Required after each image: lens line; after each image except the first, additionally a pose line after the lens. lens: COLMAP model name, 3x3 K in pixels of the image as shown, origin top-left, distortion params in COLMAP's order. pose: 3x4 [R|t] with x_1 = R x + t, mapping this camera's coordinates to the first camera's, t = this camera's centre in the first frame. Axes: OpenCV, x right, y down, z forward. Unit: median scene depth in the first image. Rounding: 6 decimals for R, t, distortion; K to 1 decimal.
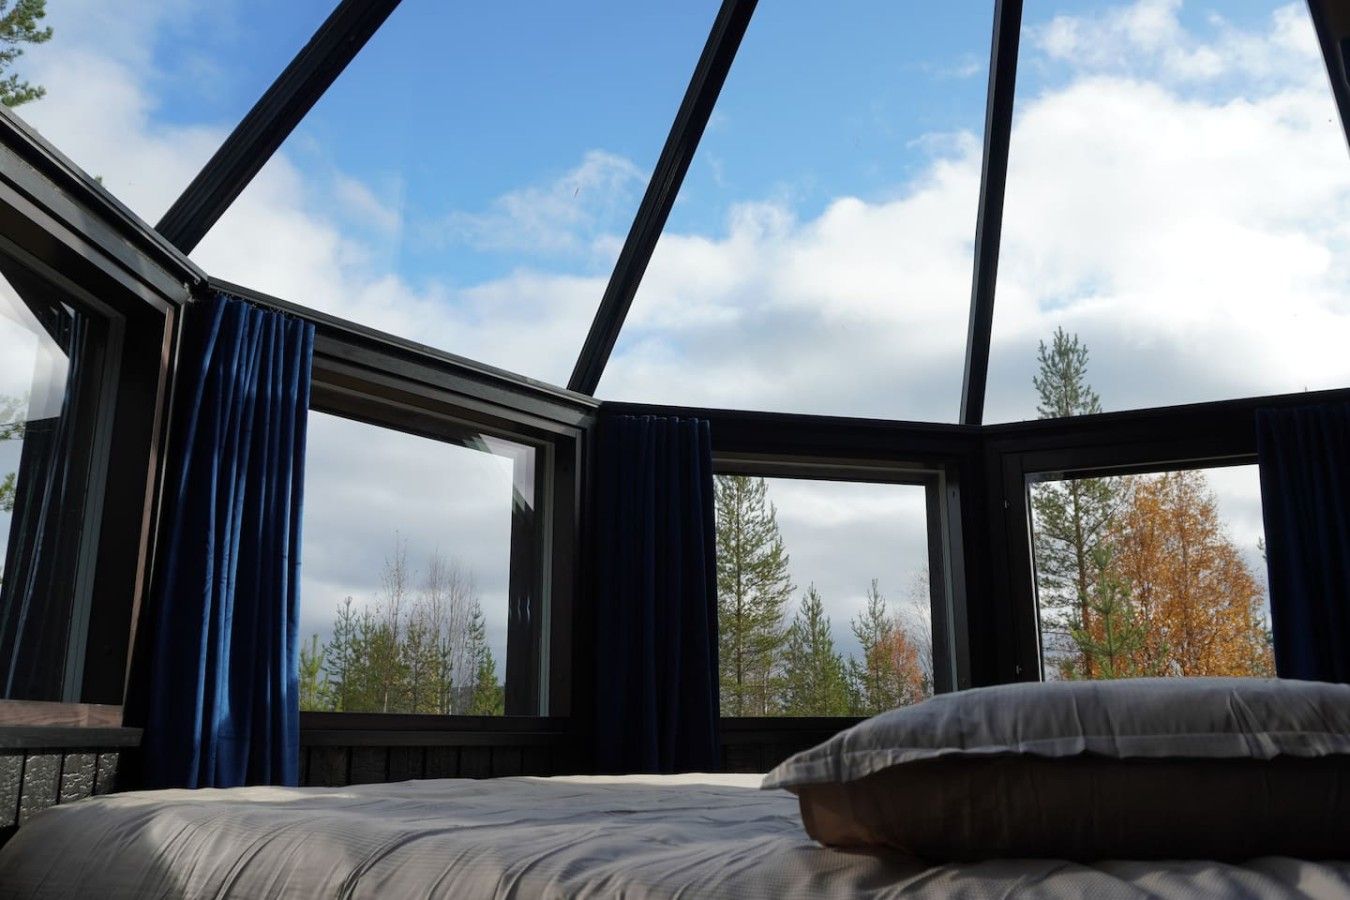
lens RADIAL K [[1137.0, 0, 675.0], [0, 1137.0, 450.0], [0, 0, 1]] dist [0.003440, 0.005139]
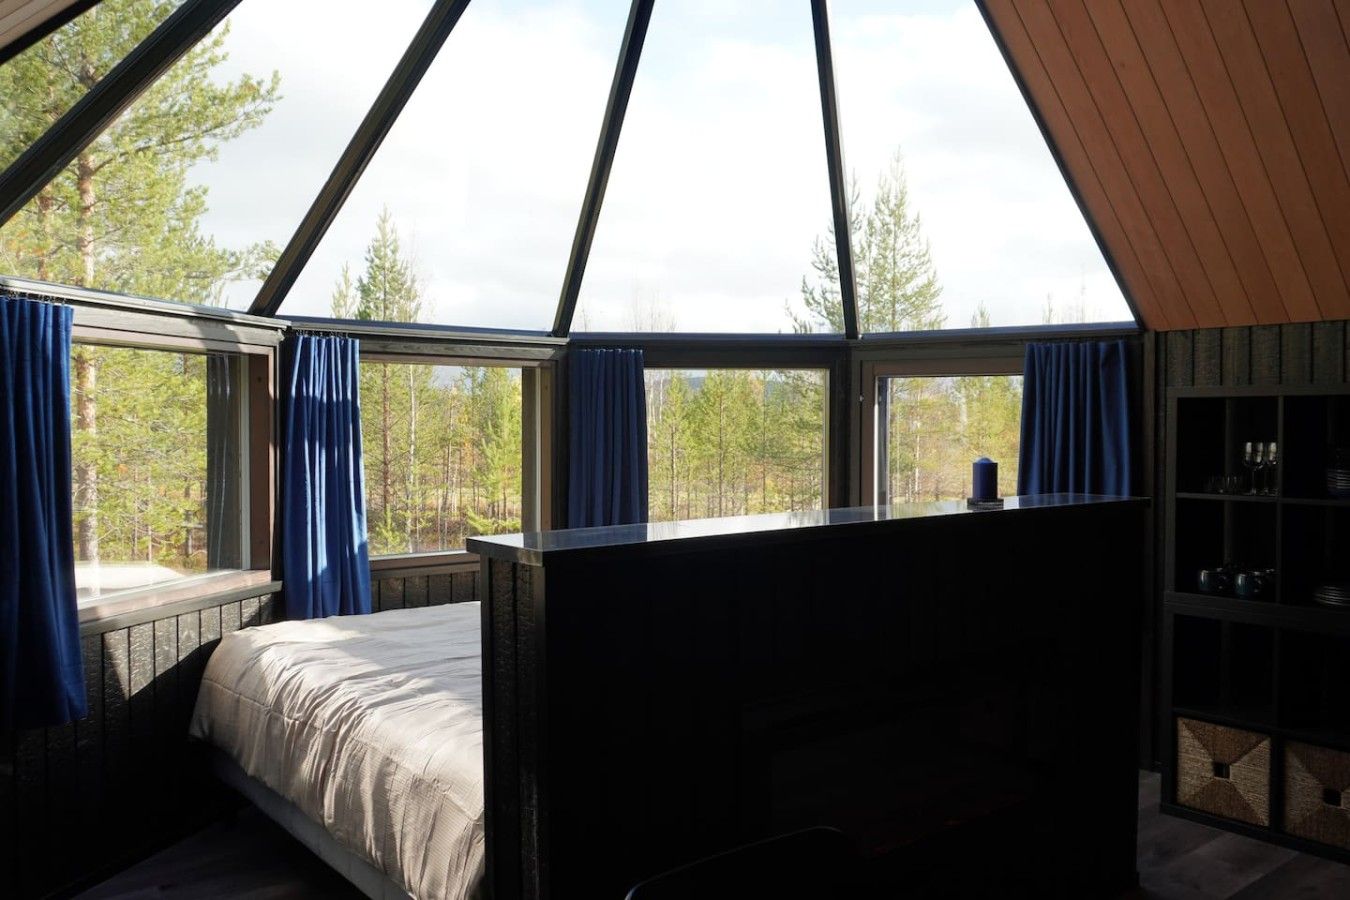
lens RADIAL K [[1080.6, 0, 675.0], [0, 1080.6, 450.0], [0, 0, 1]] dist [-0.004268, -0.001407]
pose [[0.980027, 0.009625, -0.198634, 0.331562], [0.045093, 0.962056, 0.269098, -0.261777], [0.193687, -0.272681, 0.942407, -0.325655]]
